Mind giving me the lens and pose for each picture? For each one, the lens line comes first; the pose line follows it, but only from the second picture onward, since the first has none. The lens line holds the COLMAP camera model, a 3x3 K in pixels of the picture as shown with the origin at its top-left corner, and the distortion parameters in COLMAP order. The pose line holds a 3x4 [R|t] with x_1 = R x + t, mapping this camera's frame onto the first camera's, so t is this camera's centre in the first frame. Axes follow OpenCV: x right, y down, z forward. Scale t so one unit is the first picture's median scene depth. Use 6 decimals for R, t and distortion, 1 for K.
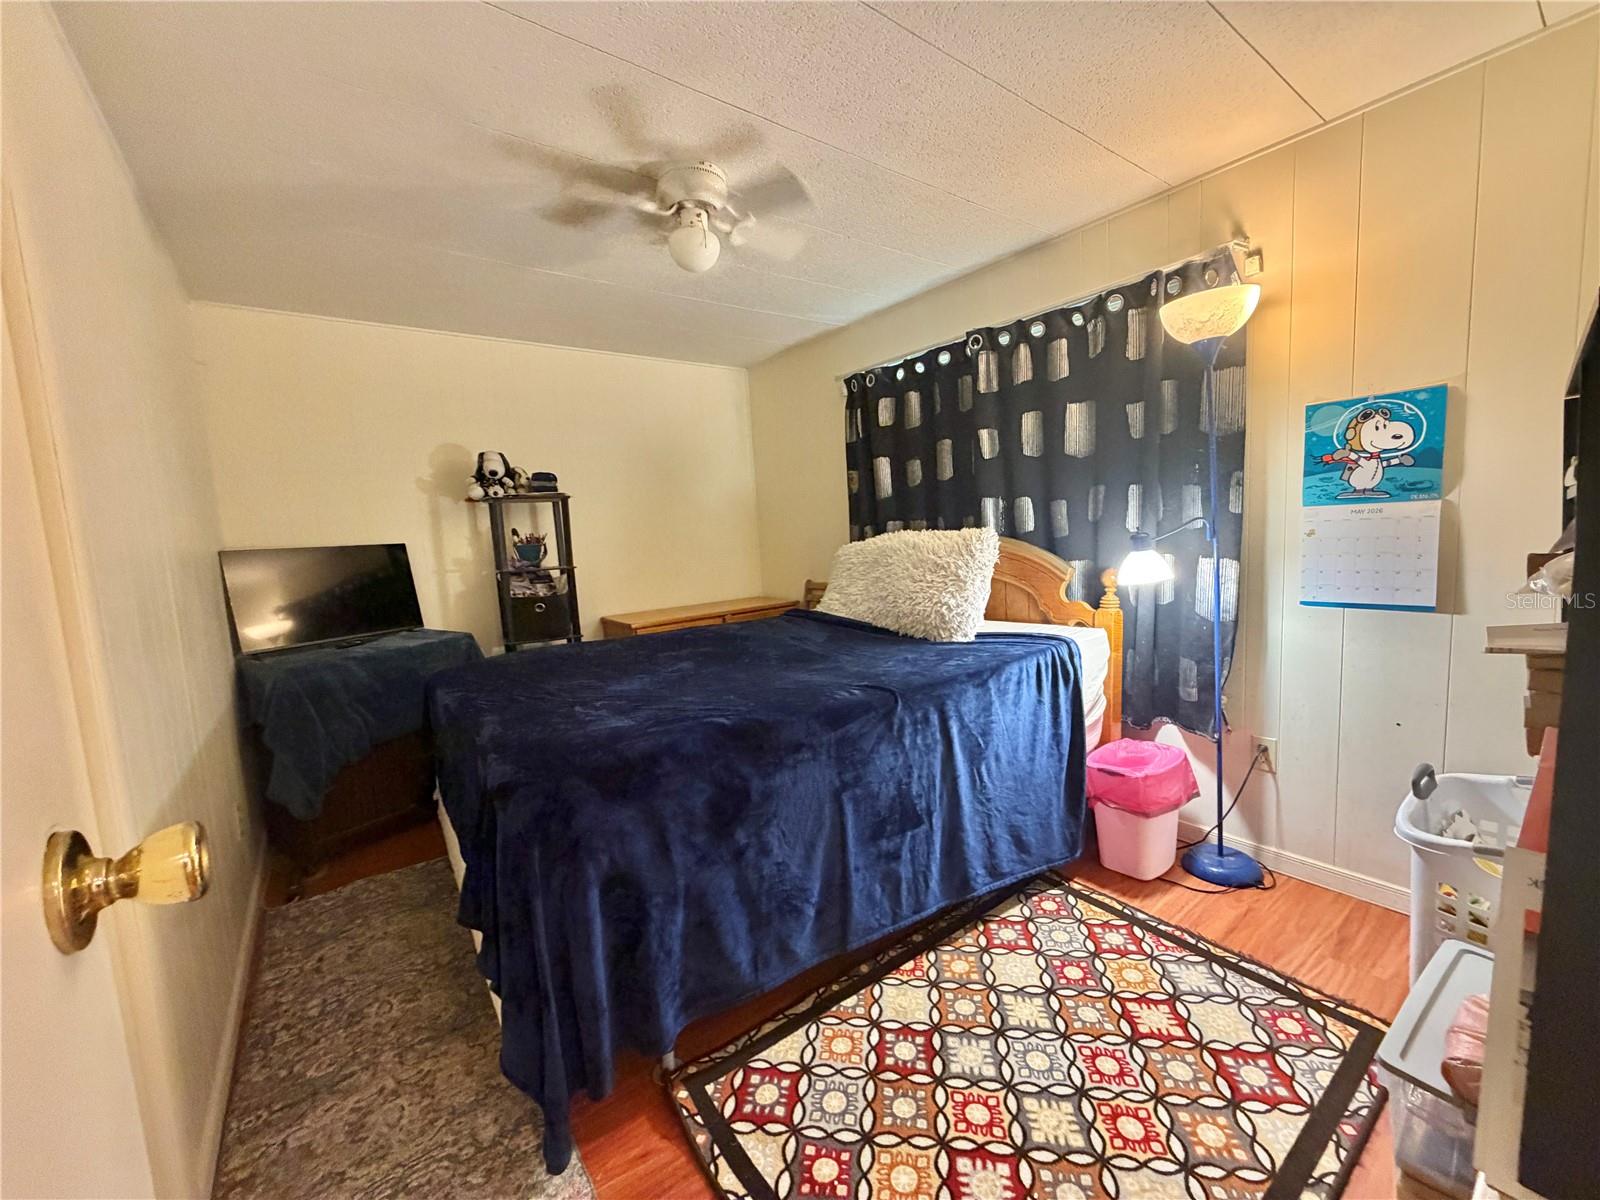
lens RADIAL K [[640.3, 0, 792.9], [0, 640.3, 593.4], [0, 0, 1]] dist [-0.001032, 0.000716]
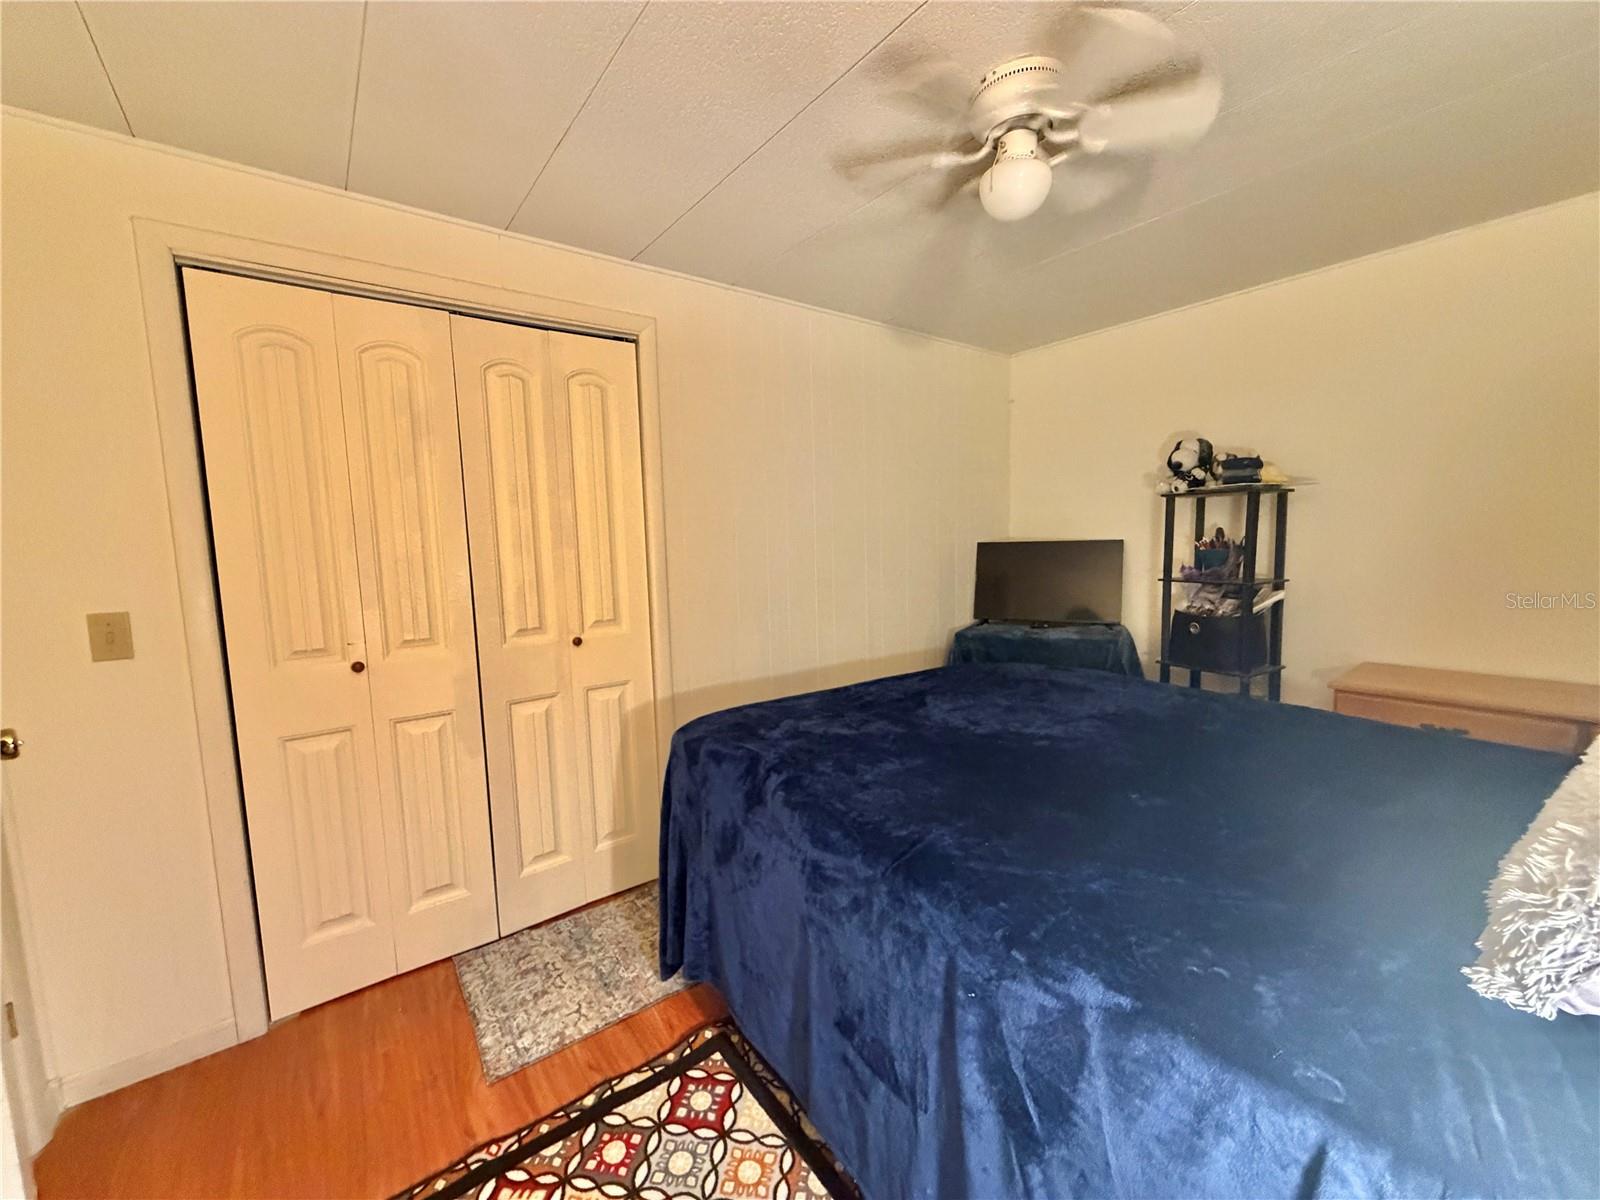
lens RADIAL K [[640.3, 0, 797.5], [0, 640.3, 605.7], [0, 0, 1]] dist [-0.001032, 0.000716]
pose [[0.011687, 0.159890, -0.987066, 0.815363], [-0.080360, 0.984090, 0.158457, -0.197189], [0.996697, 0.077468, 0.024350, 0.985687]]
